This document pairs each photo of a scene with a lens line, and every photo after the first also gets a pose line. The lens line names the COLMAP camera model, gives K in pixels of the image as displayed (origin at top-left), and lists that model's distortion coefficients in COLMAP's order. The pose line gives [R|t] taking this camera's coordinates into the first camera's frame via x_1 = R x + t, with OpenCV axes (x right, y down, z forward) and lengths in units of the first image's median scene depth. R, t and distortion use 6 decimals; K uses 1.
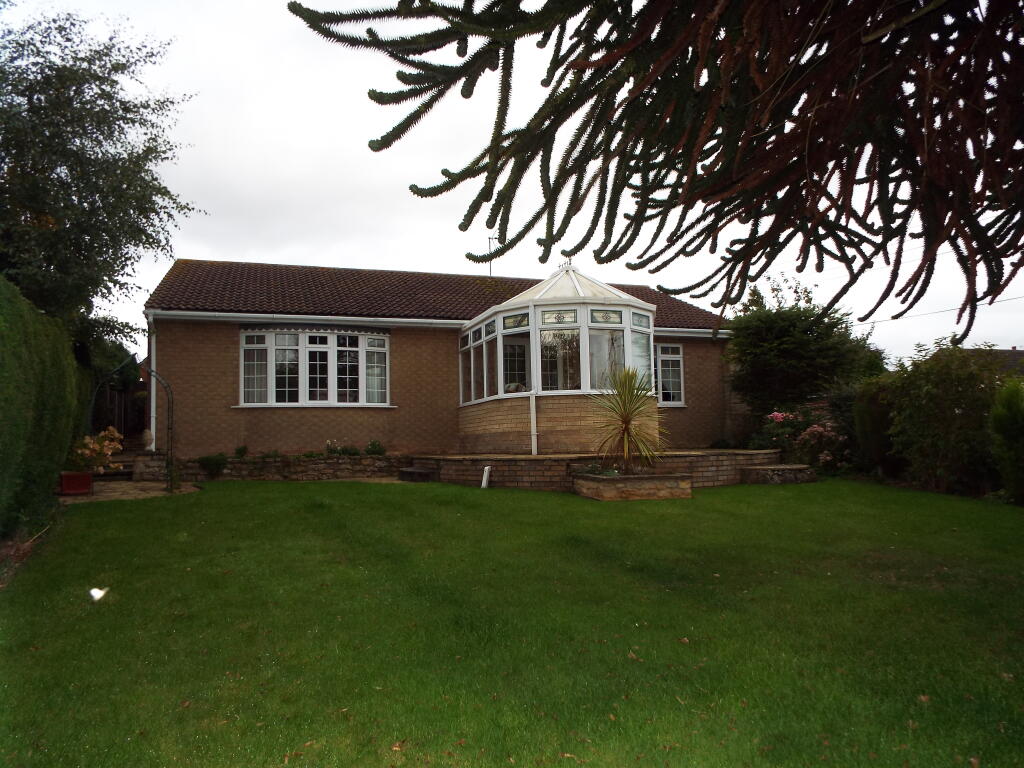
lens RADIAL K [[739.4, 0, 512.0], [0, 739.4, 384.0], [0, 0, 1]] dist [-0.002845, -0.001702]
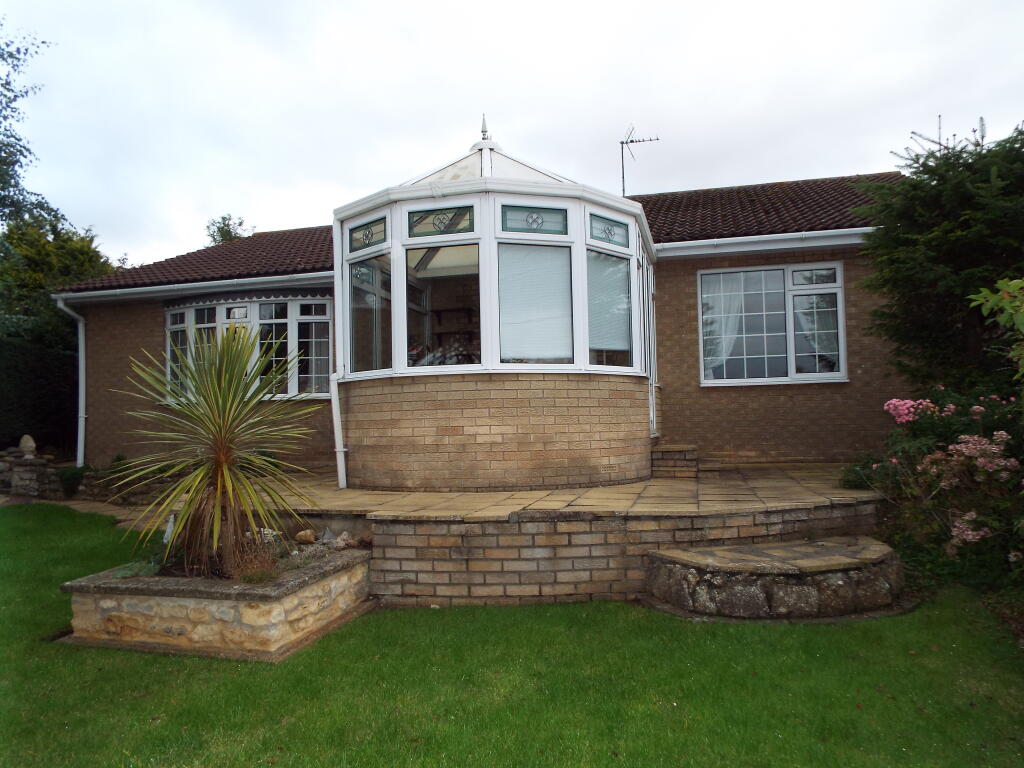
lens RADIAL K [[739.4, 0, 512.0], [0, 739.4, 384.0], [0, 0, 1]] dist [-0.002845, -0.001702]
pose [[0.834185, -0.028448, -0.550750, 0.441132], [0.051083, 0.998361, 0.025804, 0.009509], [0.549114, -0.049660, 0.834271, 0.596824]]
